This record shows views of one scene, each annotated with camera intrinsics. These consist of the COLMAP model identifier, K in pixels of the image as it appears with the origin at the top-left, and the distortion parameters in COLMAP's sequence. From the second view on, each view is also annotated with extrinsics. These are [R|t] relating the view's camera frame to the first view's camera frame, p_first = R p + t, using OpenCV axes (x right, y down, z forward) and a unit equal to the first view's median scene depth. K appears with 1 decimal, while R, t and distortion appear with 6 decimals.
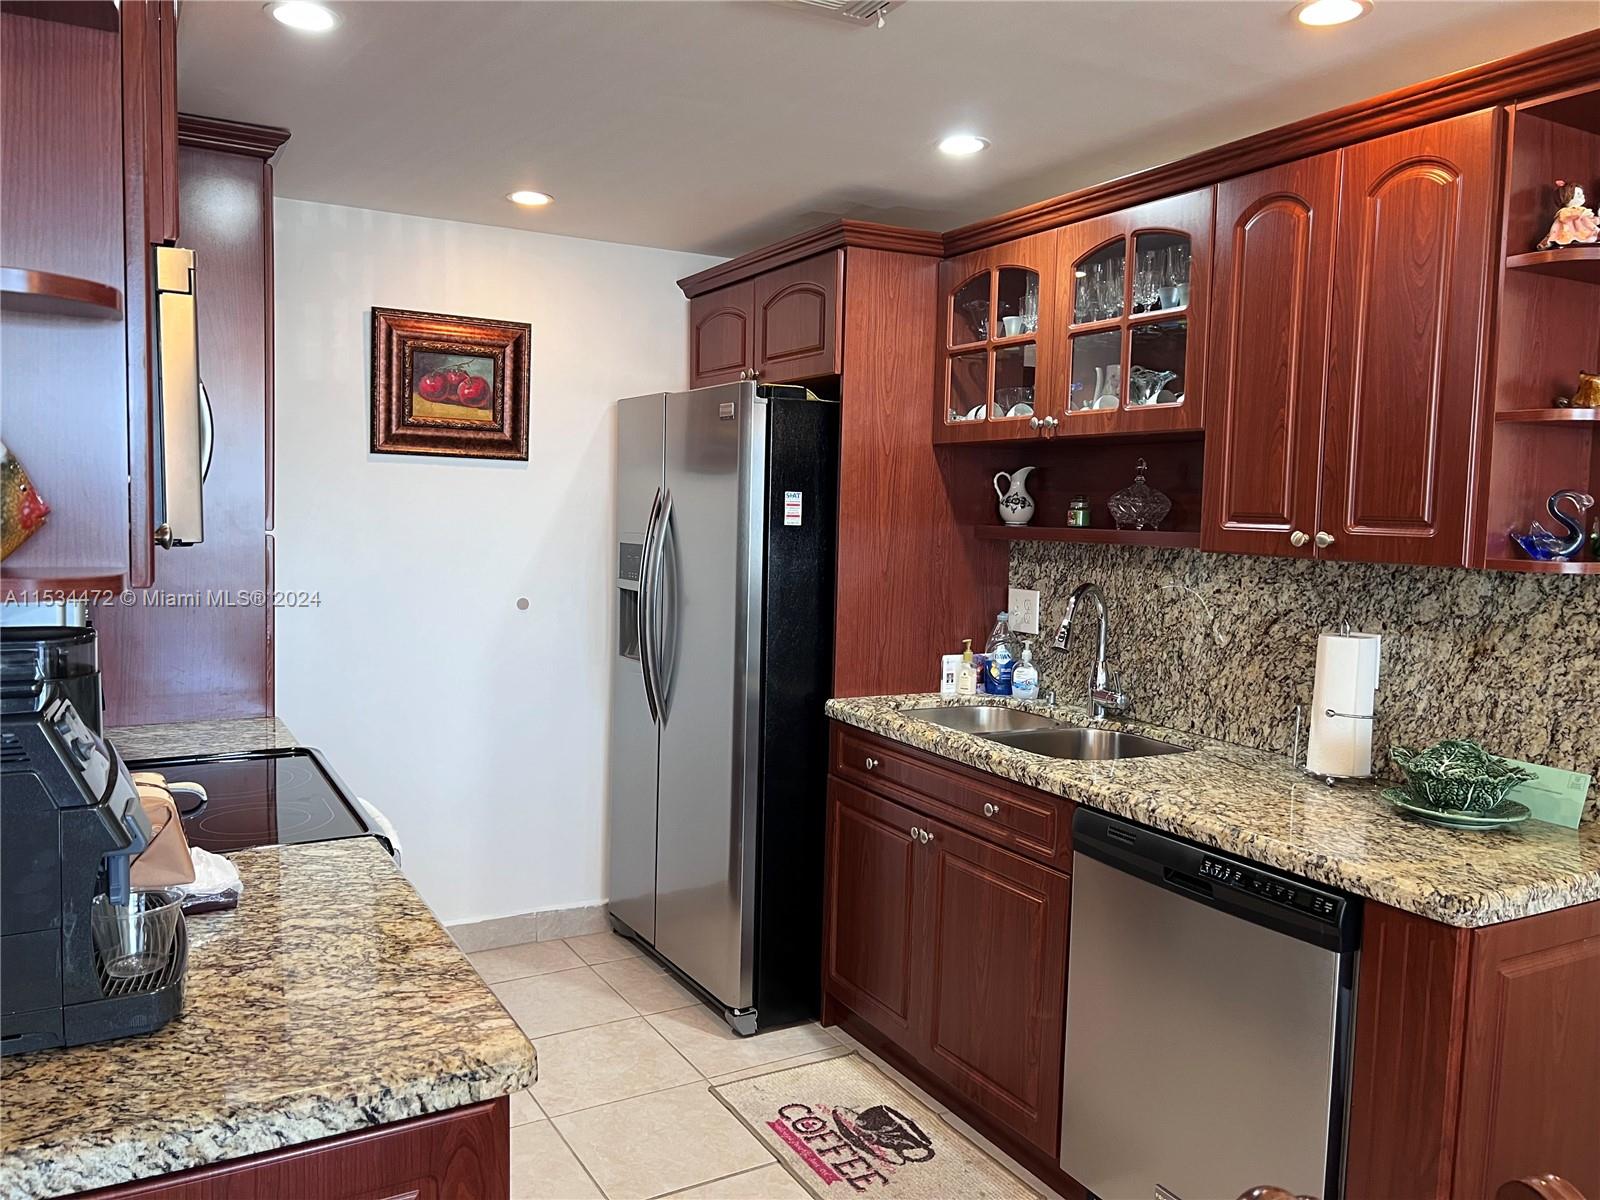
lens RADIAL K [[1202.3, 0, 800.5], [0, 1202.3, 602.1], [0, 0, 1]] dist [0.056556, -0.048840]
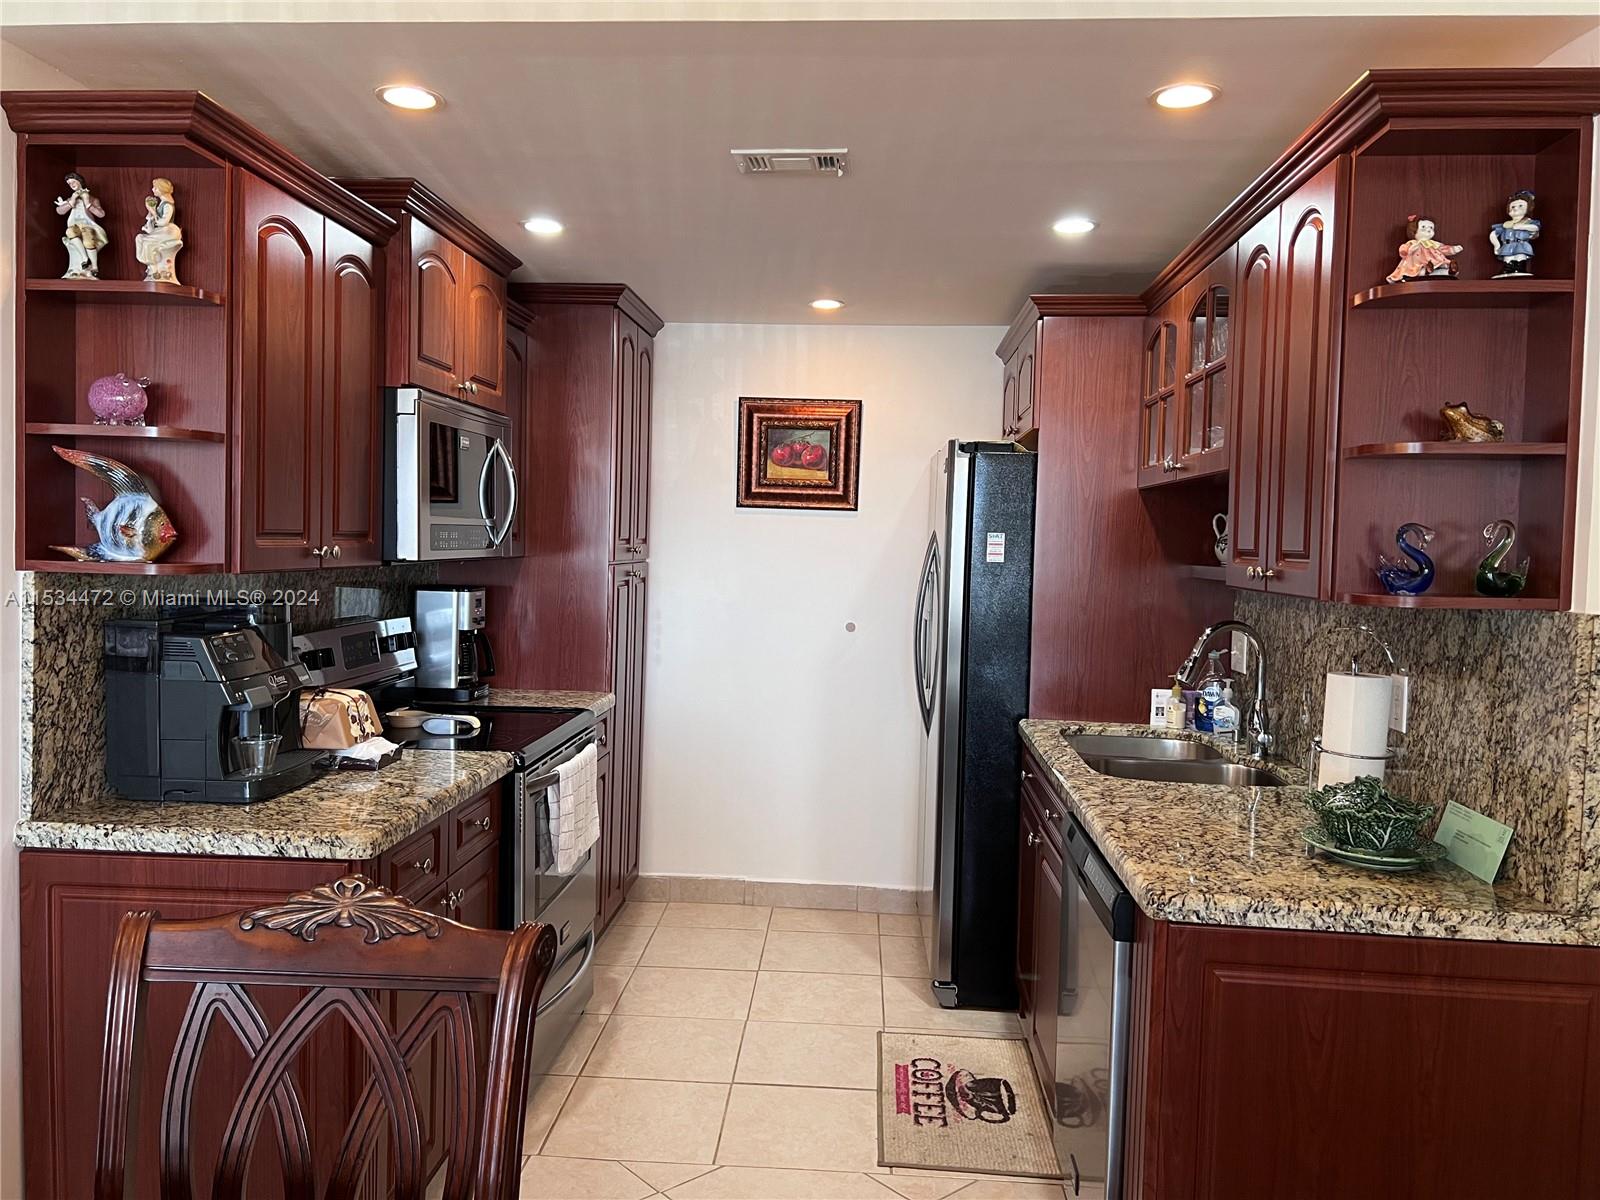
lens RADIAL K [[1202.3, 0, 797.8], [0, 1202.3, 598.5], [0, 0, 1]] dist [0.056556, -0.048840]
pose [[0.835450, 0.025798, -0.548960, 0.454170], [-0.051706, 0.998156, -0.031784, 0.015598], [0.547128, 0.054938, 0.835244, -0.055294]]
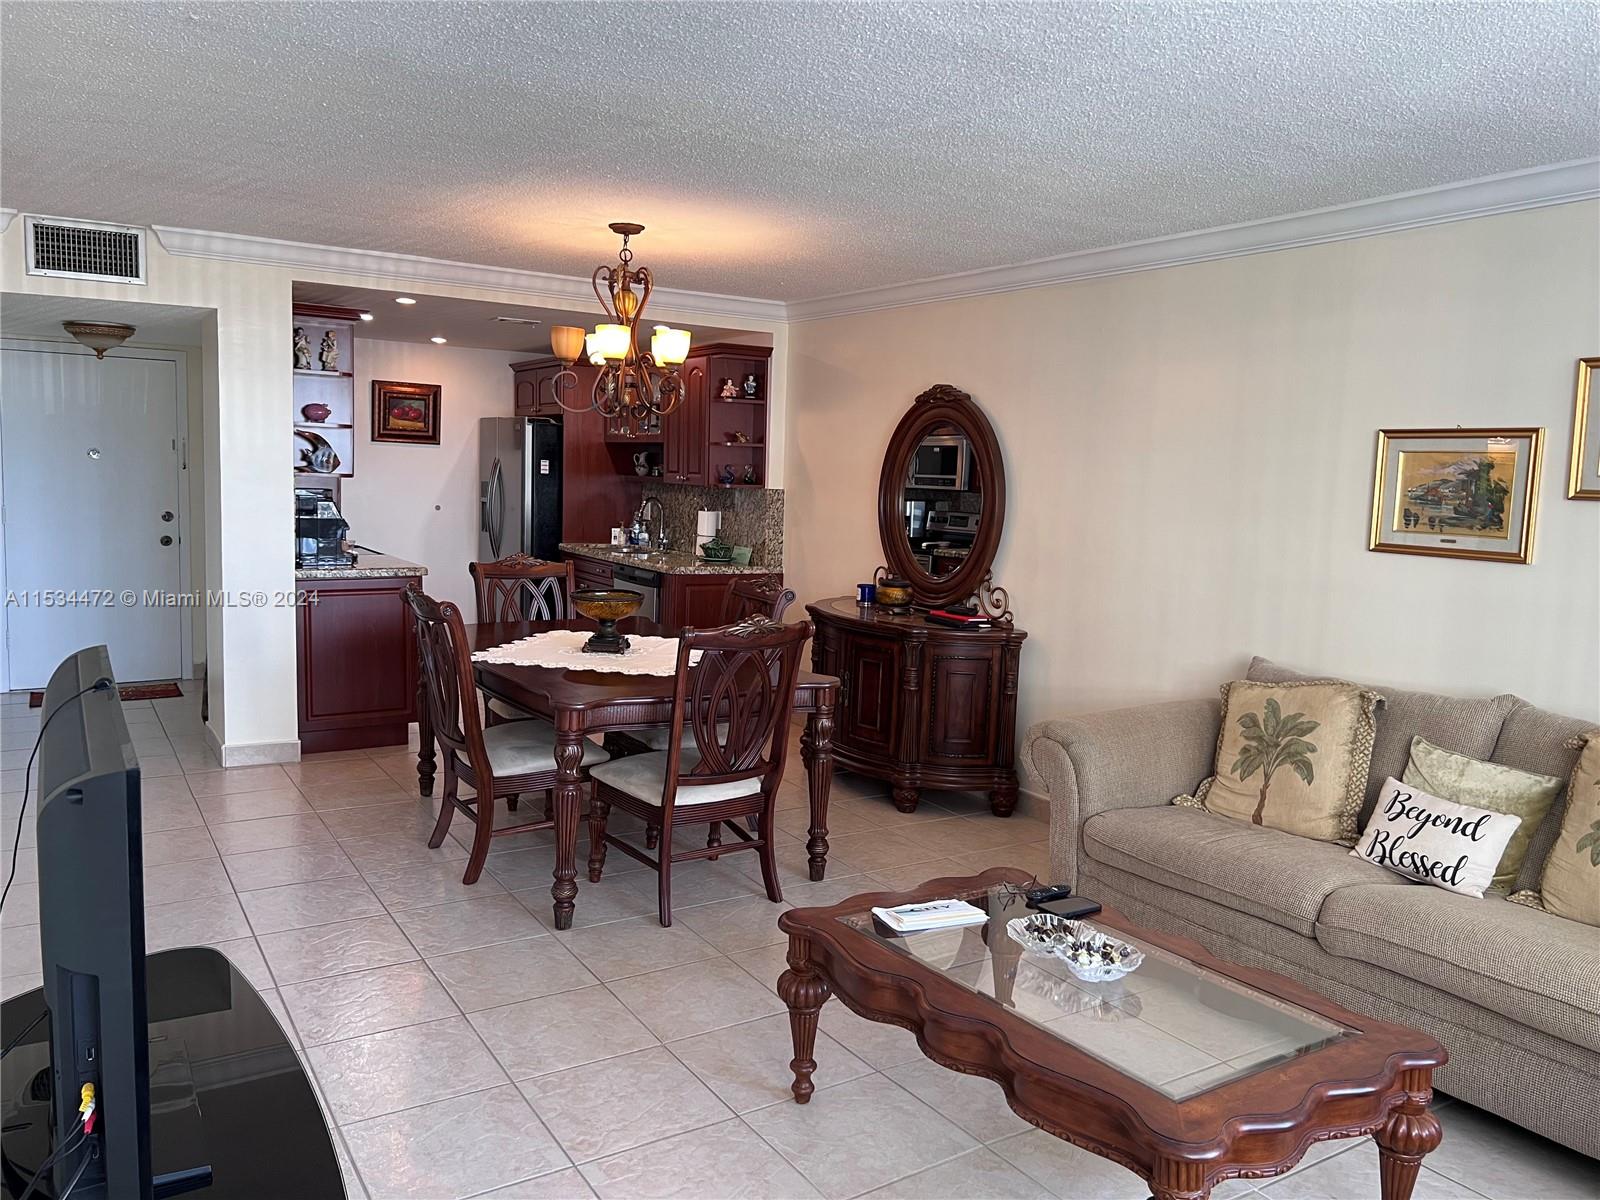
lens RADIAL K [[1202.3, 0, 816.7], [0, 1202.3, 596.0], [0, 0, 1]] dist [0.056556, -0.048840]
pose [[0.998561, 0.006848, 0.053192, 0.421725], [-0.008104, 0.999693, 0.023429, 0.126400], [-0.053016, -0.023826, 0.998309, -1.532361]]
